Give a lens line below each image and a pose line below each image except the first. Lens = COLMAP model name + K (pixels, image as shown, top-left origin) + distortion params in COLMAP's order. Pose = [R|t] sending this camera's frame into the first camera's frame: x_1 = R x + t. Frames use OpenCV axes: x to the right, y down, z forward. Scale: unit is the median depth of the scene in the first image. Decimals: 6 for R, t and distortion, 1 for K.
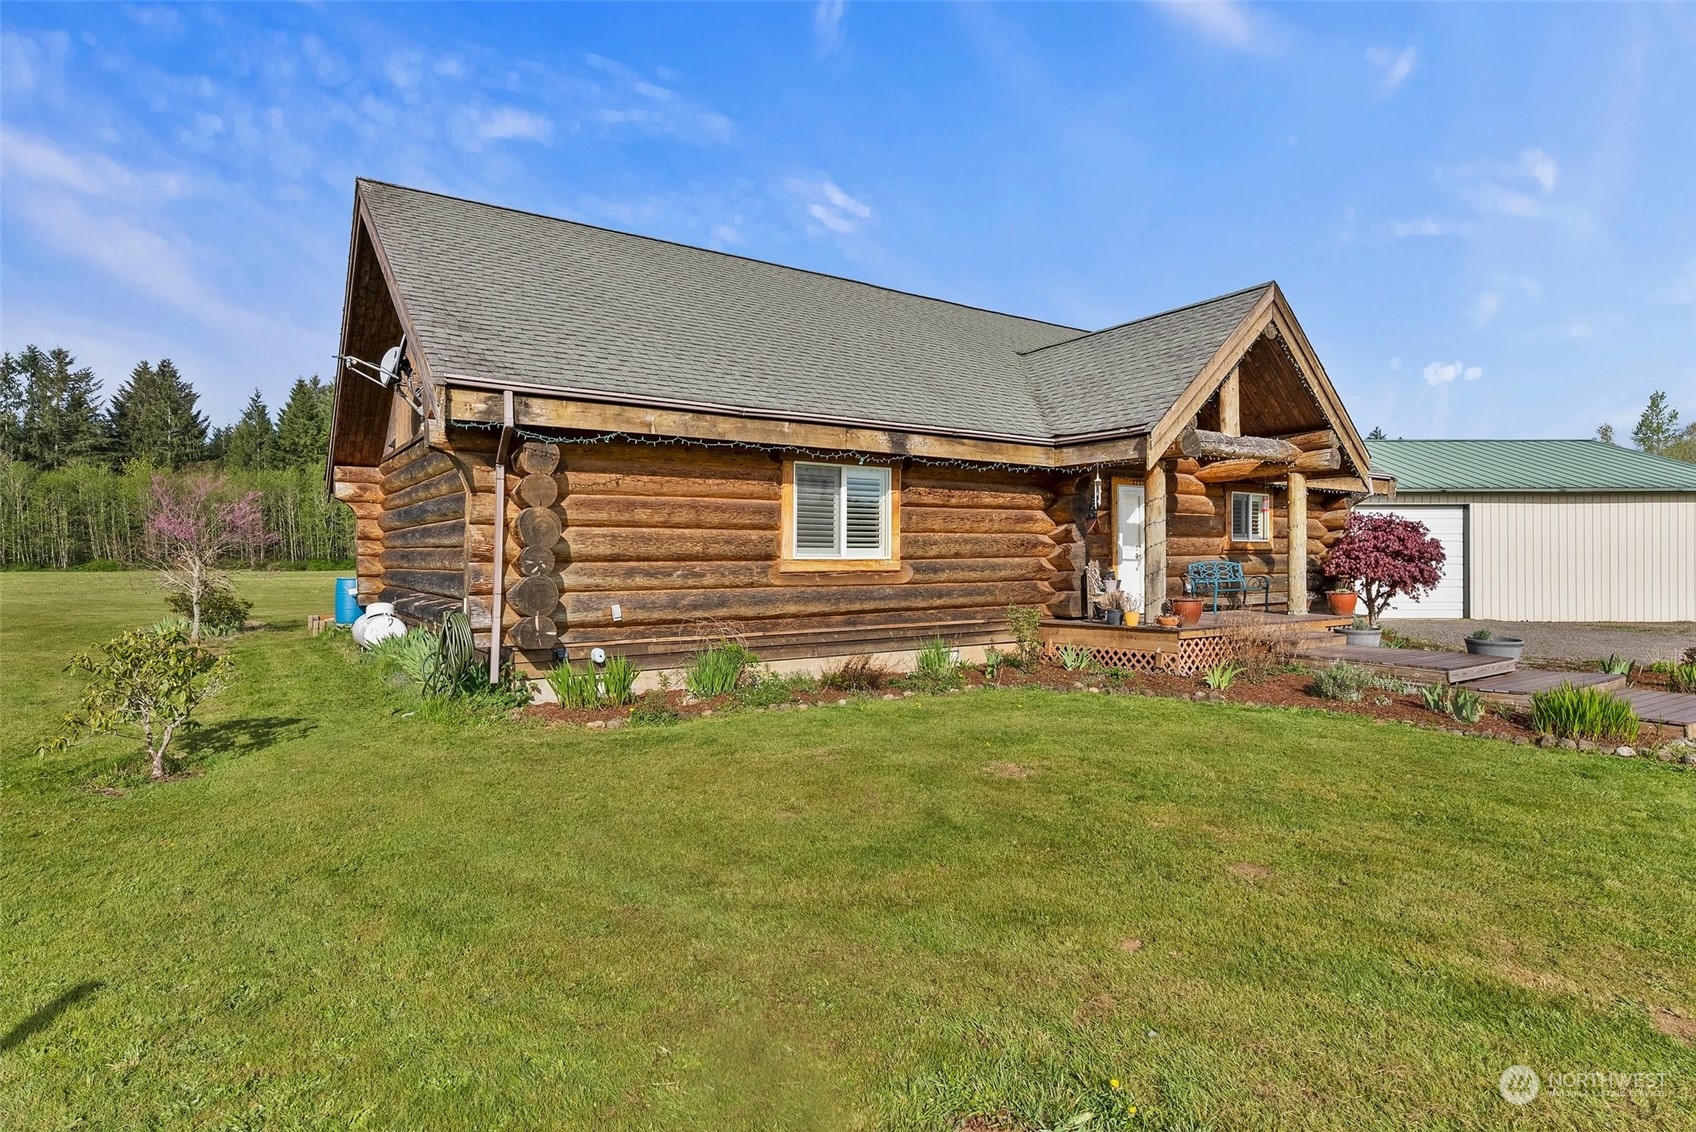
lens RADIAL K [[892.4, 0, 844.5], [0, 892.4, 553.6], [0, 0, 1]] dist [-0.000571, 0.000458]
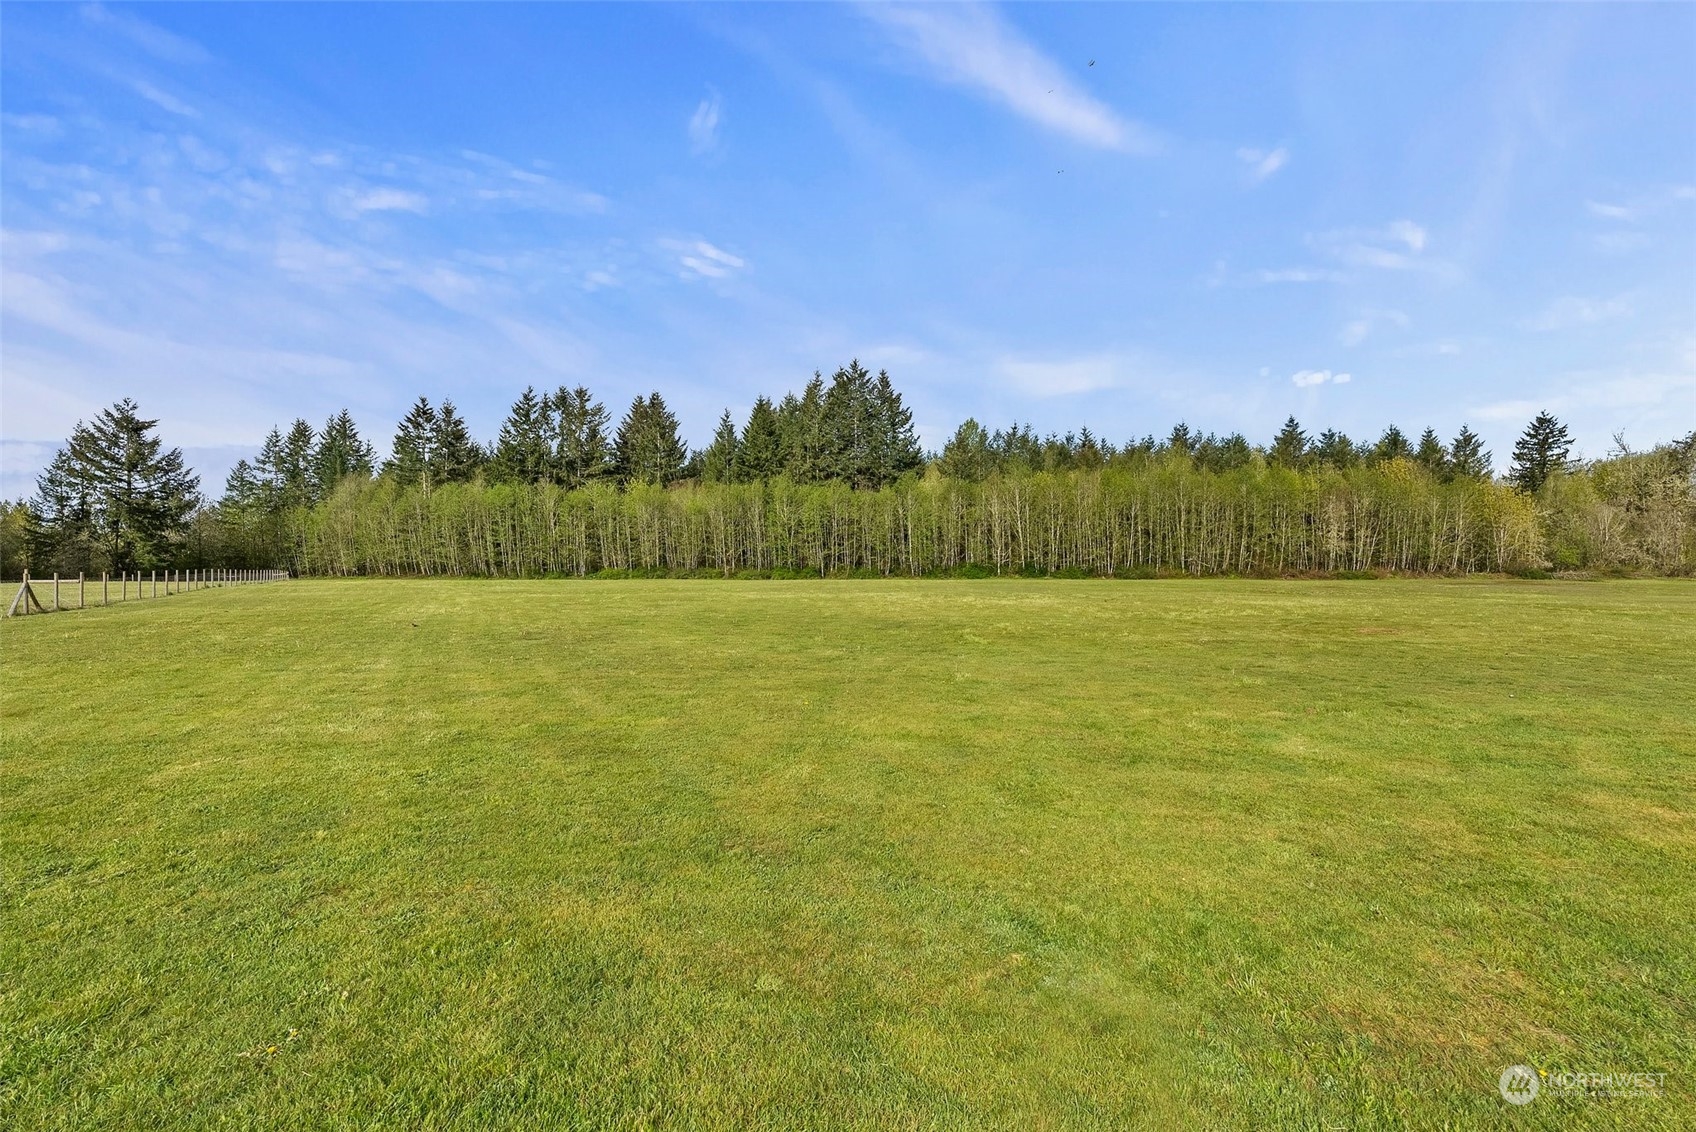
lens RADIAL K [[774.5, 0, 847.3], [0, 774.5, 552.0], [0, 0, 1]] dist [-0.004754, 0.000934]
pose [[0.922501, -0.009089, -0.385887, -0.169390], [0.002802, 0.999854, -0.016852, 0.002750], [0.385984, 0.014465, 0.922392, 0.203336]]
